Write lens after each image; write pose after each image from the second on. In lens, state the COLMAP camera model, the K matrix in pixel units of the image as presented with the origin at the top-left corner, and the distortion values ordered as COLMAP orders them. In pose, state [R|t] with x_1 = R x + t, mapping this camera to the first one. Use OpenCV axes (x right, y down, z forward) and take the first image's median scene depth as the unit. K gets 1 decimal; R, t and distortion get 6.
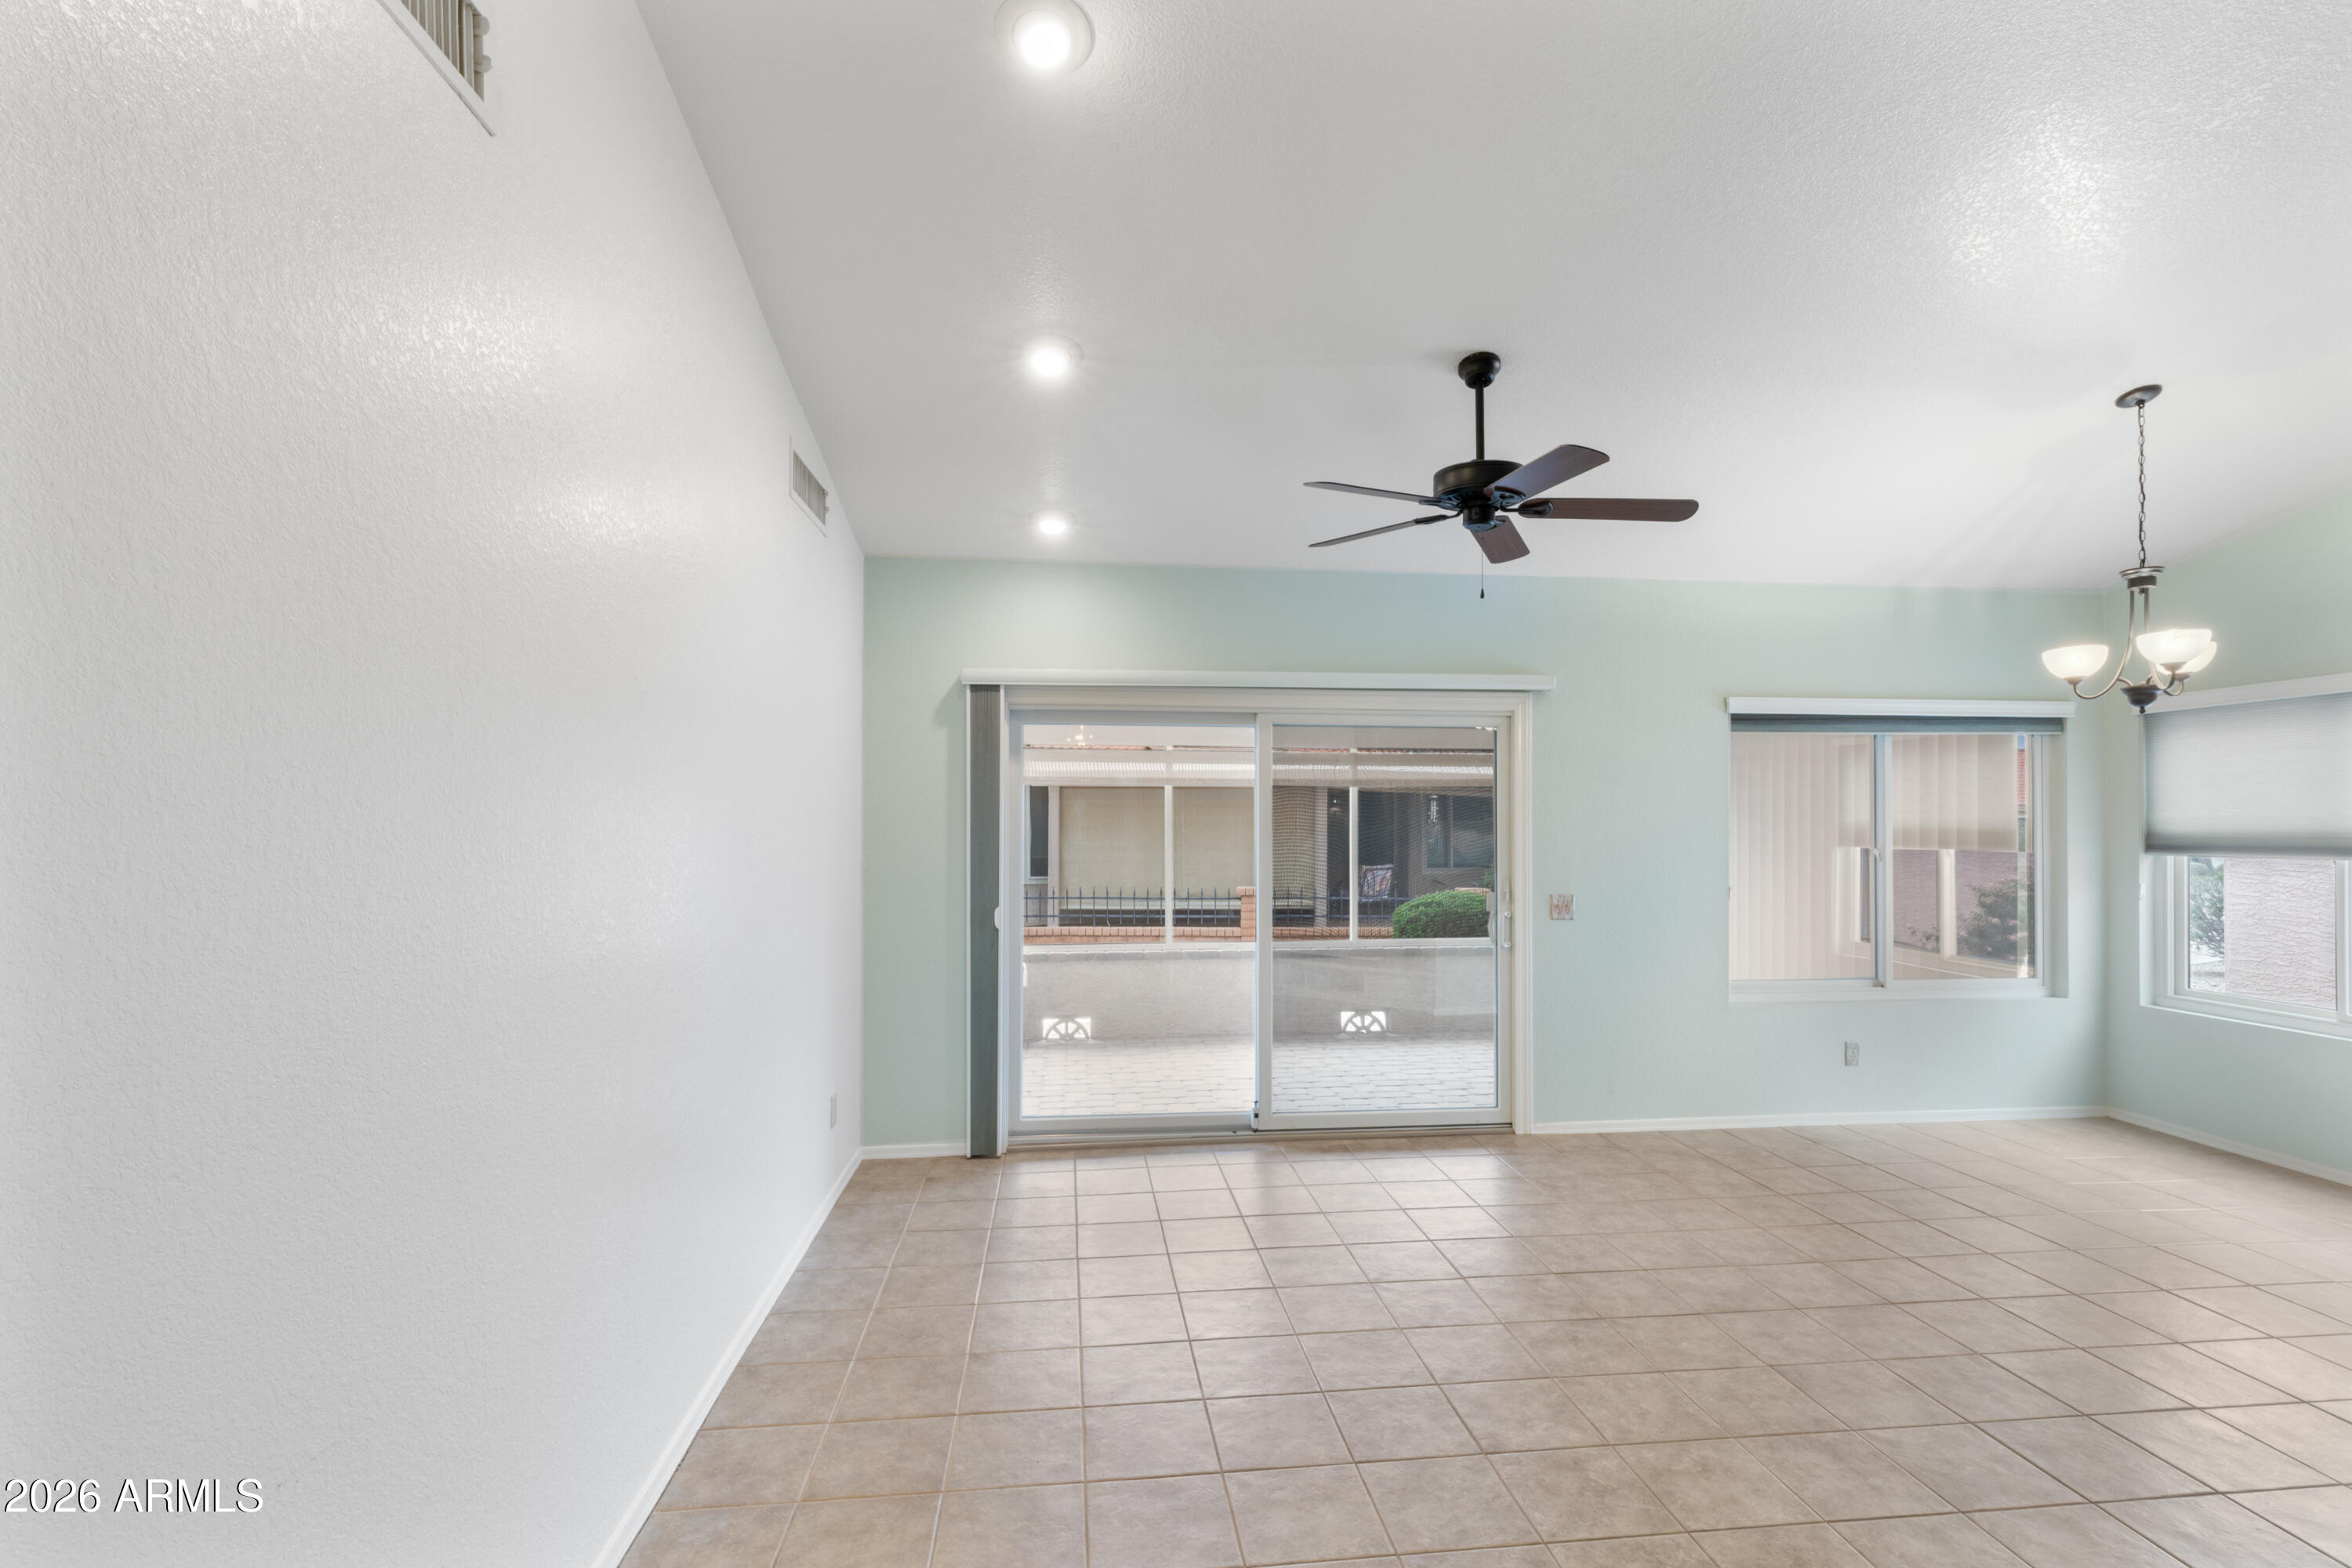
lens RADIAL K [[1060.5, 0, 1178.3], [0, 1060.5, 811.1], [0, 0, 1]] dist [0.001779, -0.001008]
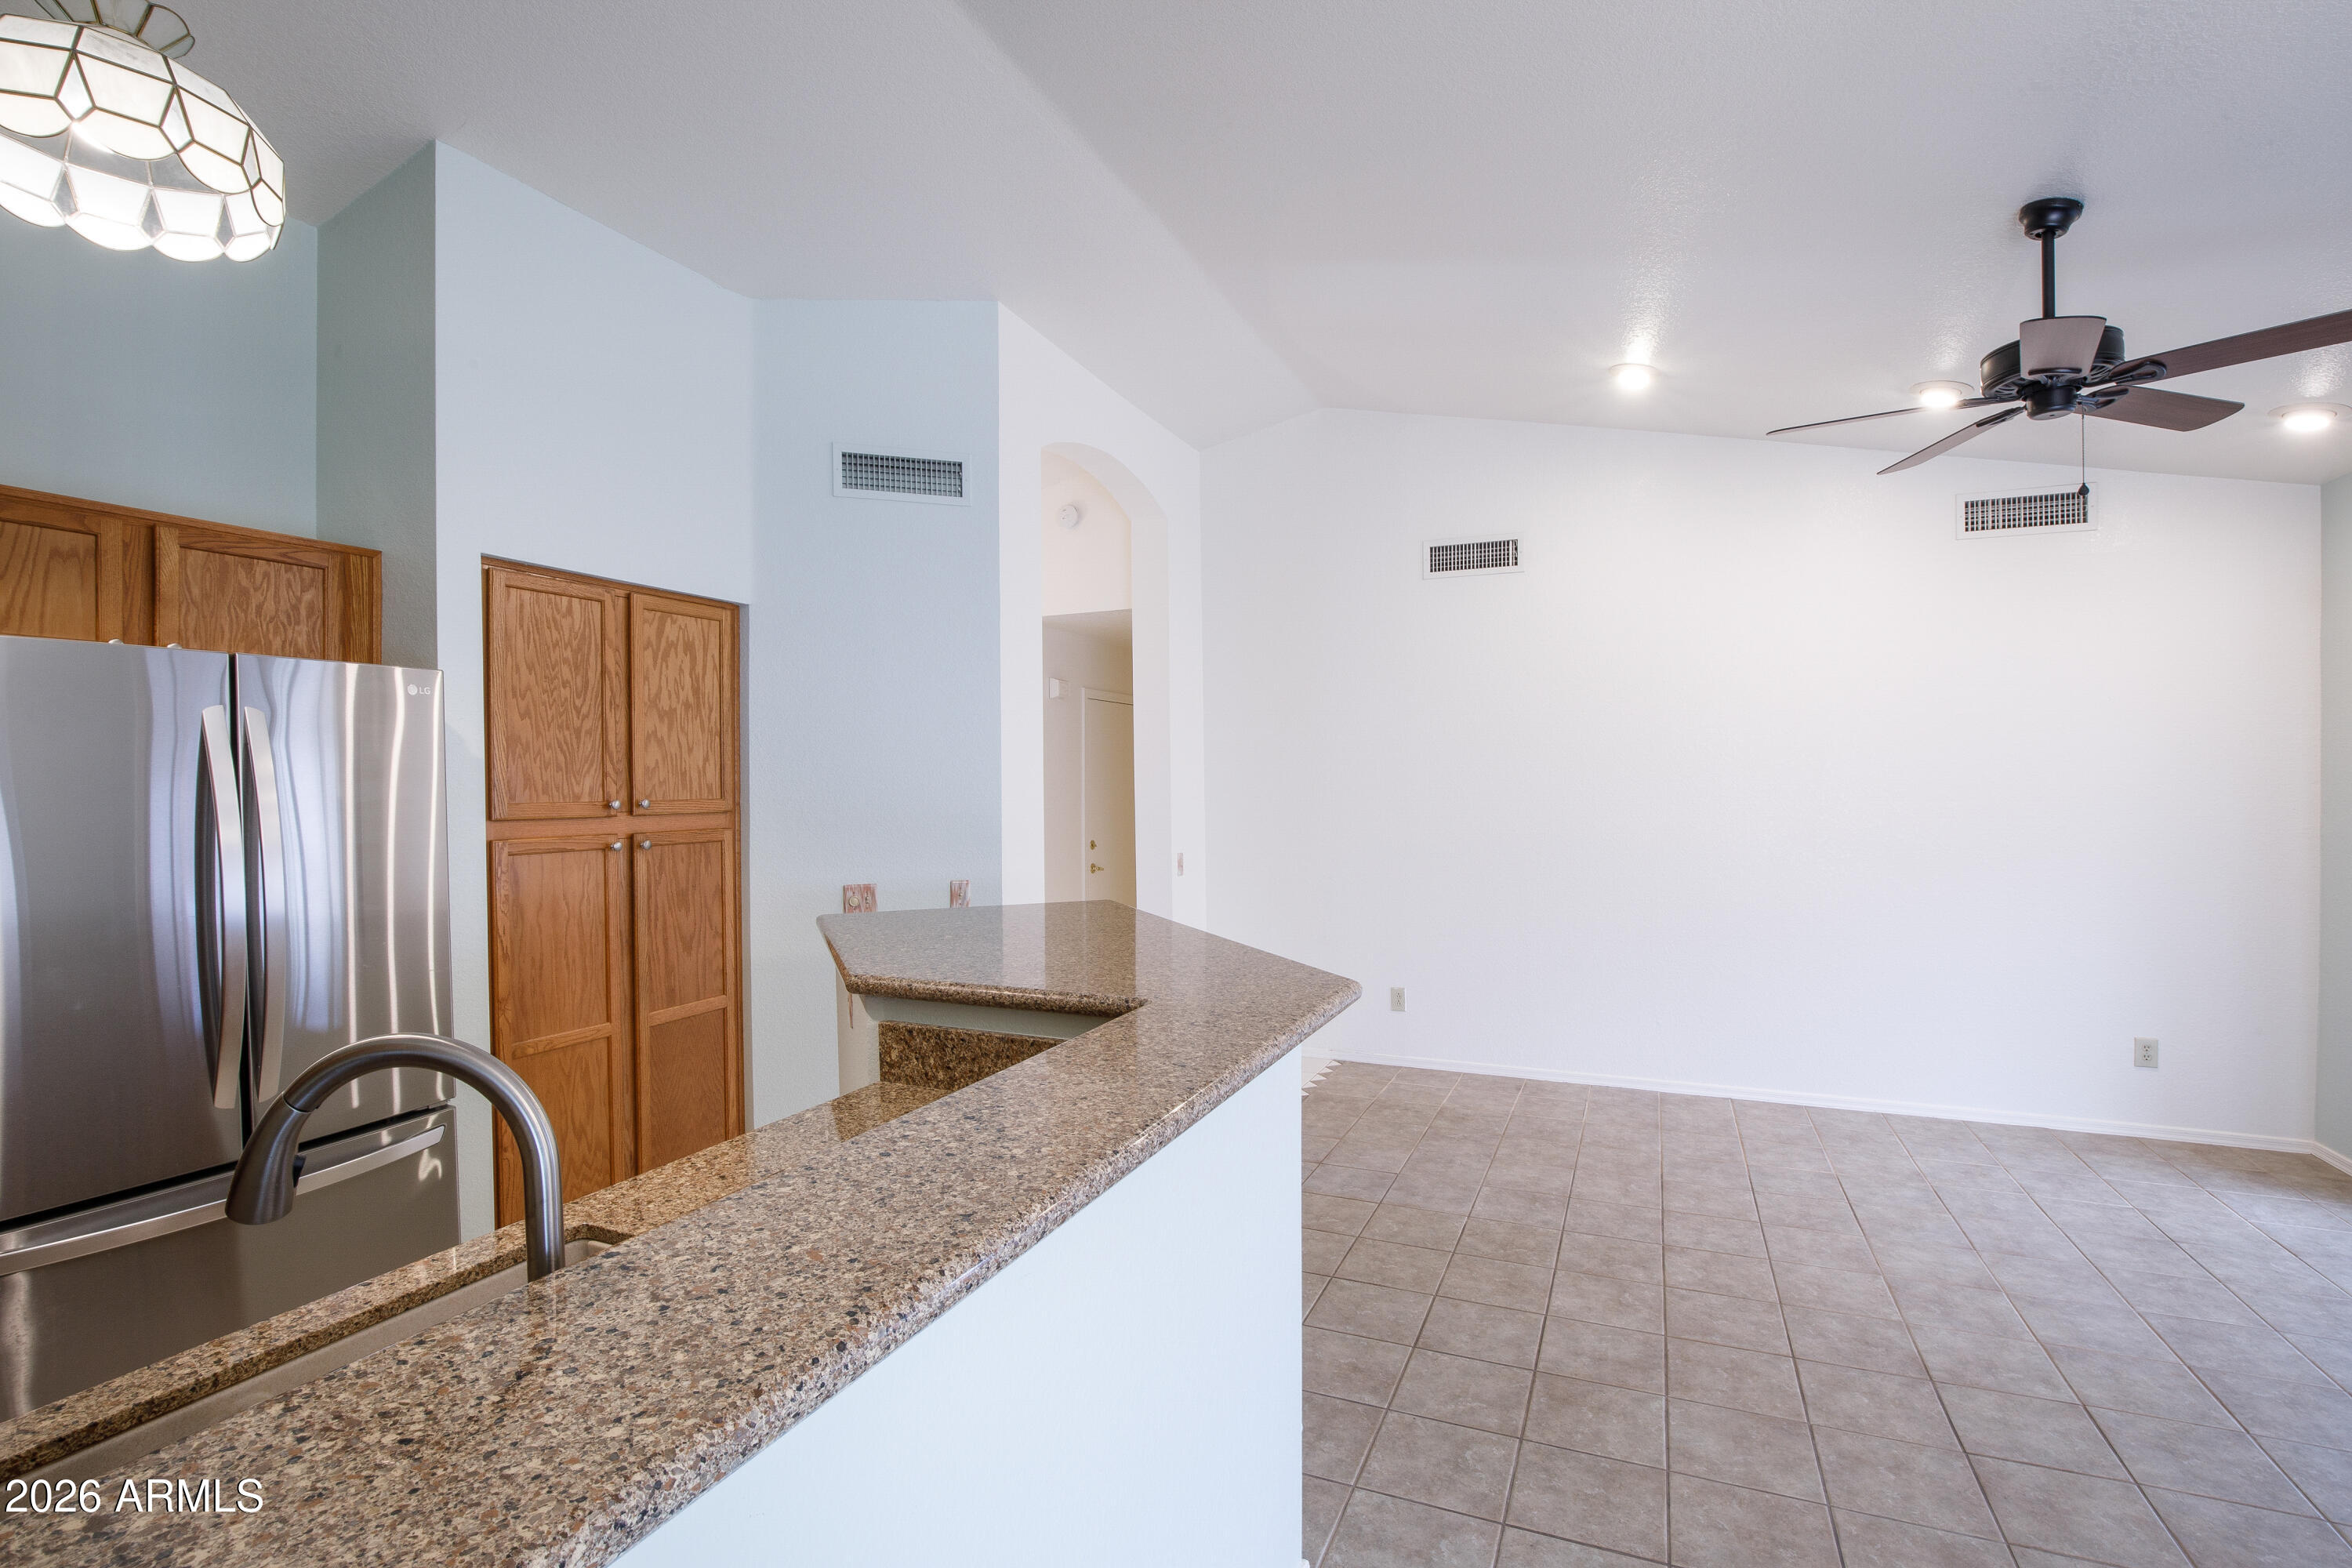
lens RADIAL K [[1072.3, 0, 1185.5], [0, 1072.3, 789.8], [0, 0, 1]] dist [-0.042960, 0.009768]
pose [[-0.494167, 0.010010, -0.869310, 0.923027], [0.015277, 0.999879, 0.002830, -0.000322], [0.869233, -0.011882, -0.494260, 0.591400]]
